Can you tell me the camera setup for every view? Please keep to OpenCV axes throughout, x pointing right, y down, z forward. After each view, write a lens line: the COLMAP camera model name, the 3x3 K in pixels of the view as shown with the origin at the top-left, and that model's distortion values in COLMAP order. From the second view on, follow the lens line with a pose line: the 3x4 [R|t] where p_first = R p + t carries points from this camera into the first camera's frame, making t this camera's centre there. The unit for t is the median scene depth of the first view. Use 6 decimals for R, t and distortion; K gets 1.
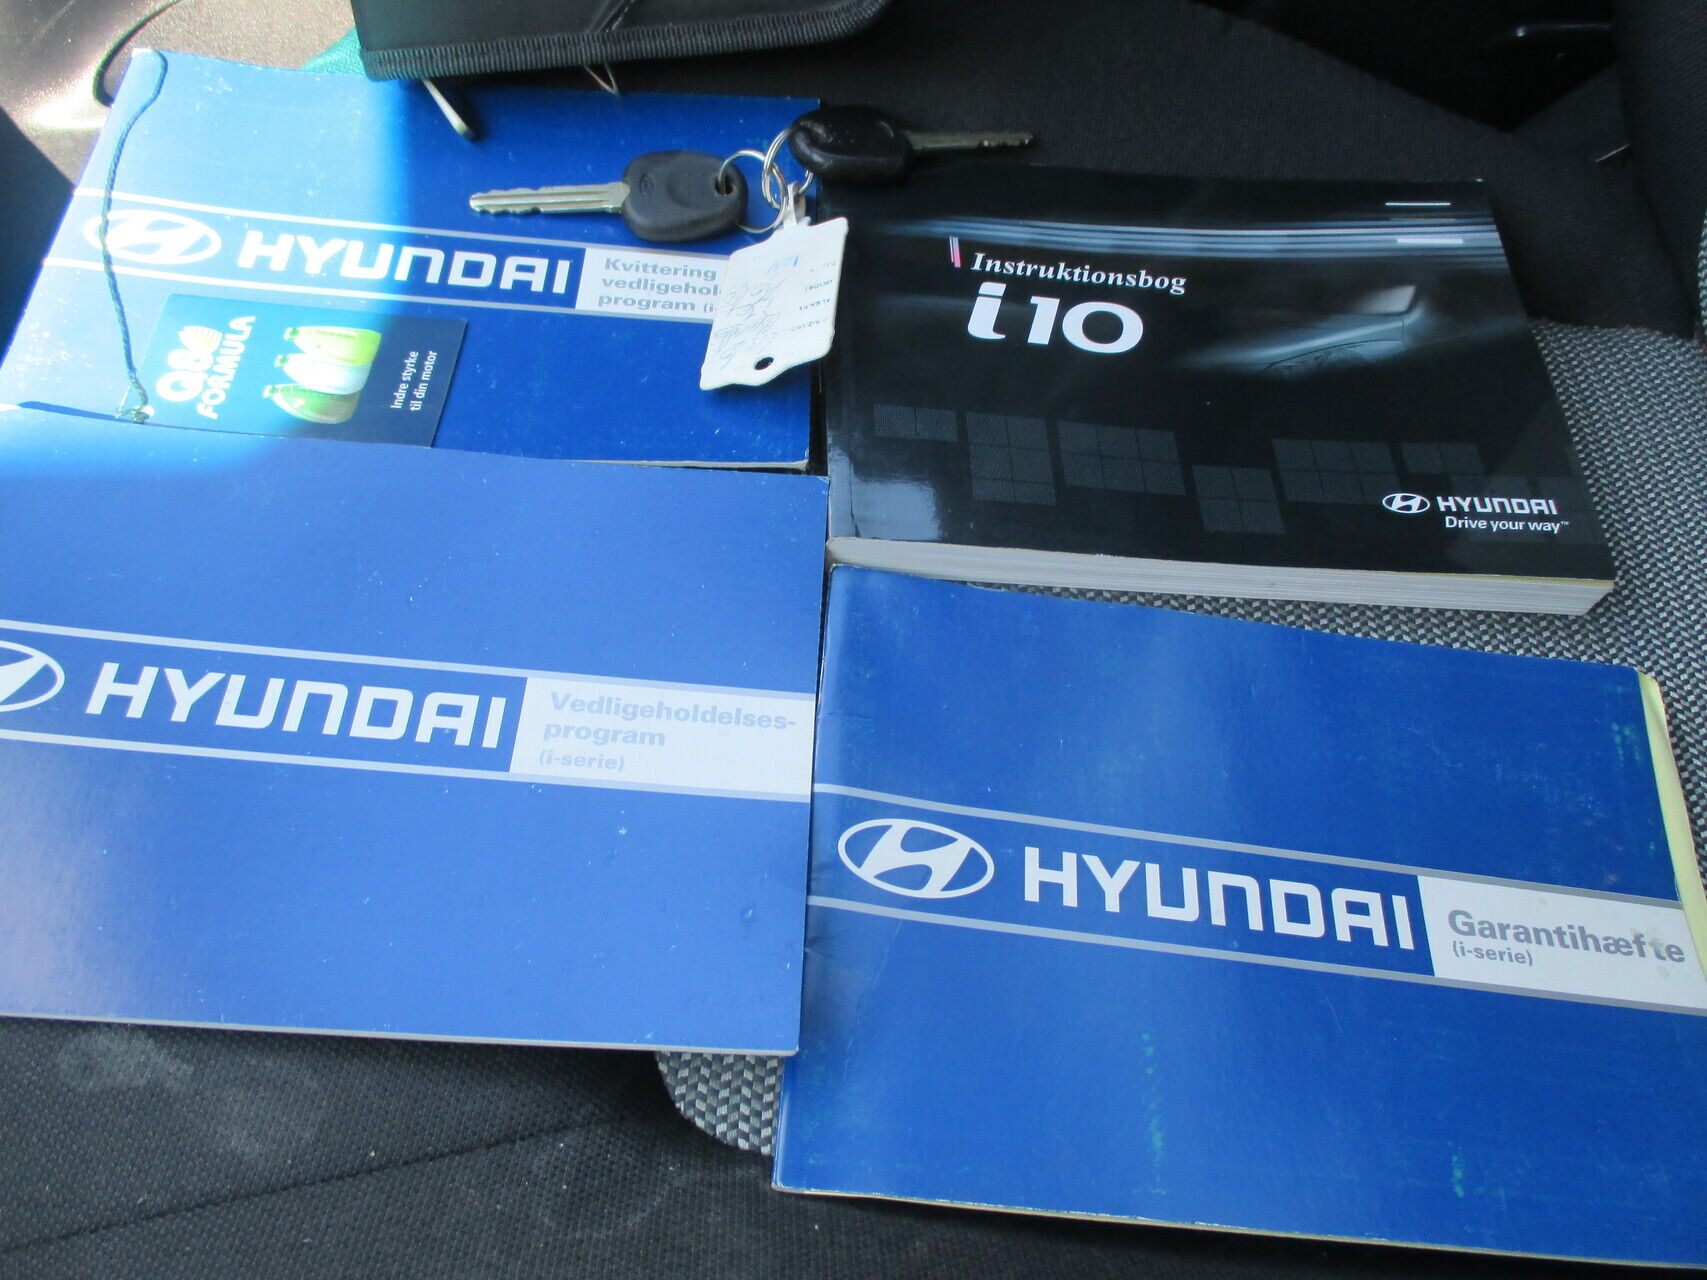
lens RADIAL K [[1414.3, 0, 853.5], [0, 1414.3, 640.0], [0, 0, 1]] dist [-0.033714, 0.002387]
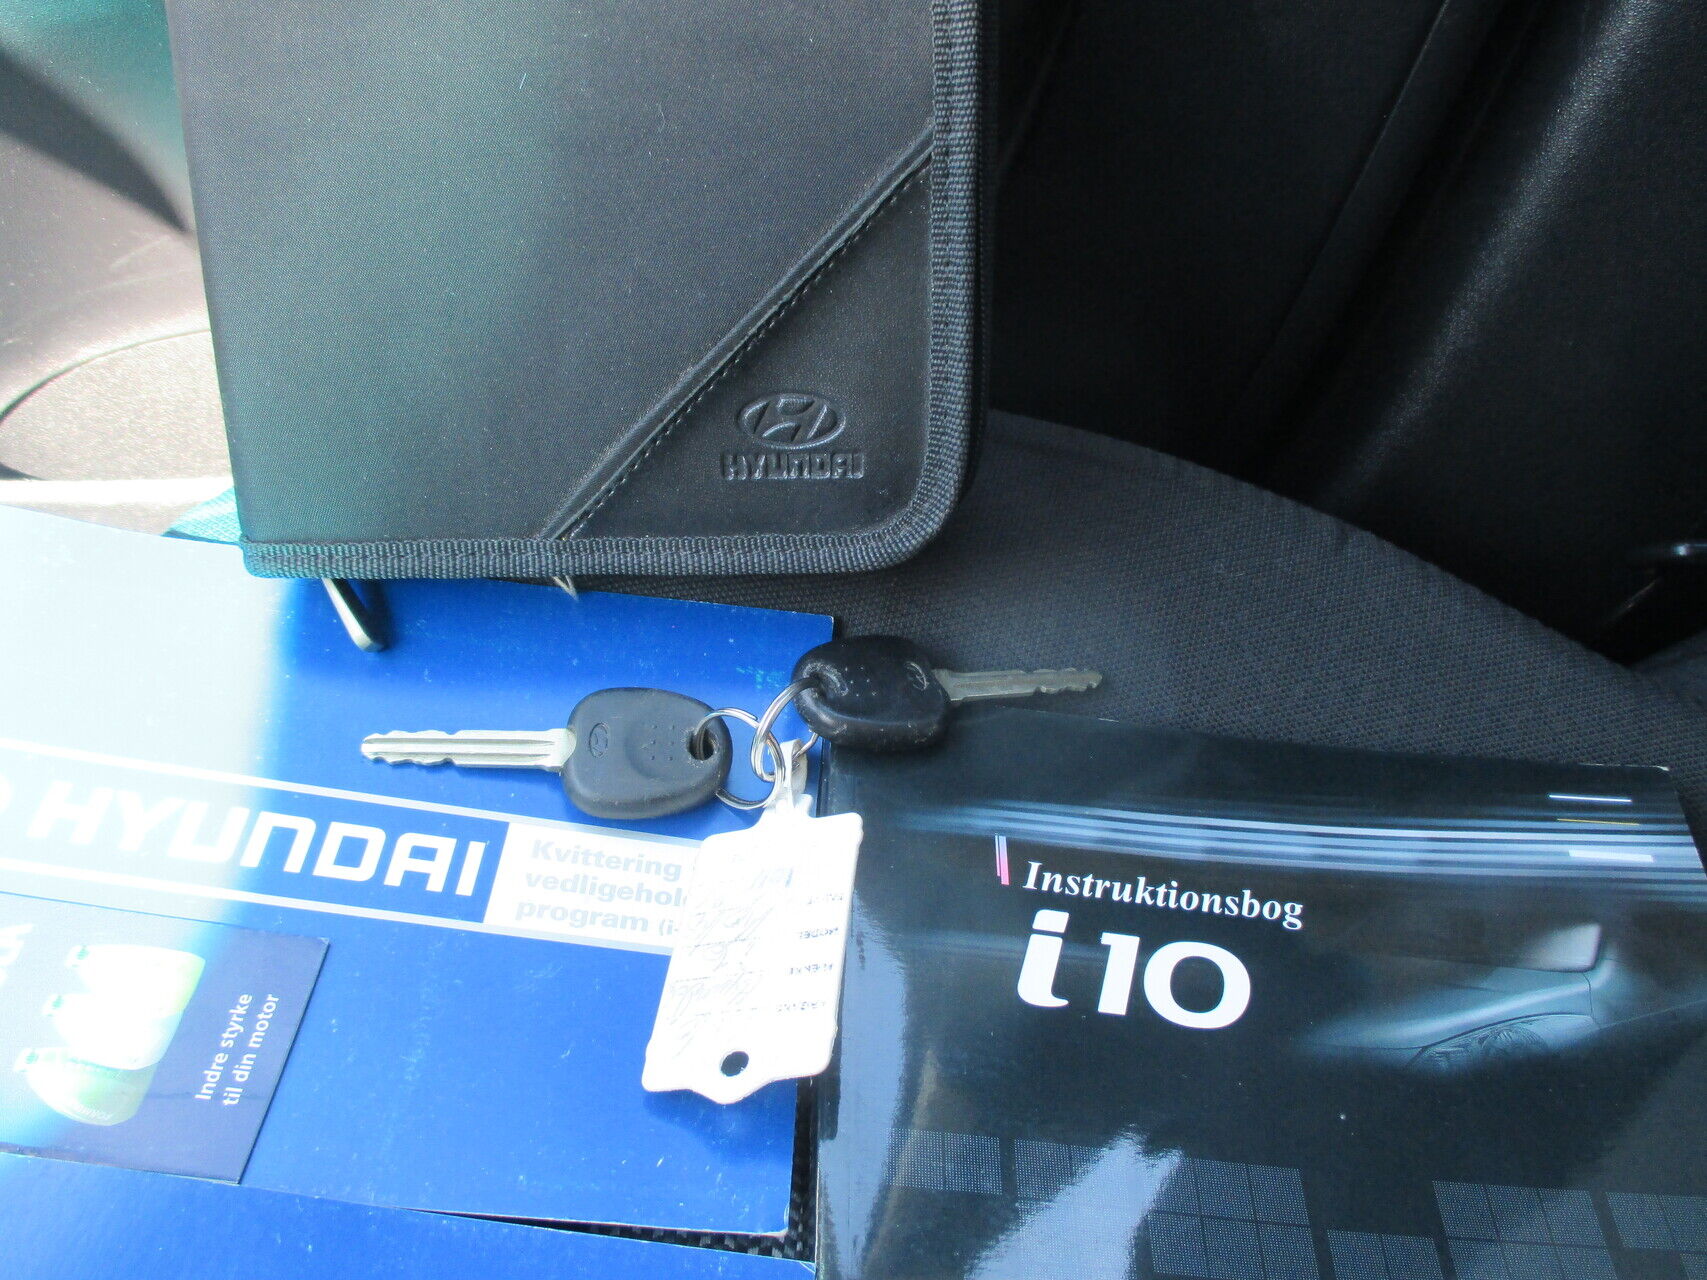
lens RADIAL K [[1414.3, 0, 853.5], [0, 1414.3, 640.0], [0, 0, 1]] dist [-0.033714, 0.002387]
pose [[0.997671, 0.066597, 0.014732, -0.025639], [-0.063482, 0.985631, -0.156529, -0.268521], [-0.024945, 0.155229, 0.987564, 0.243381]]
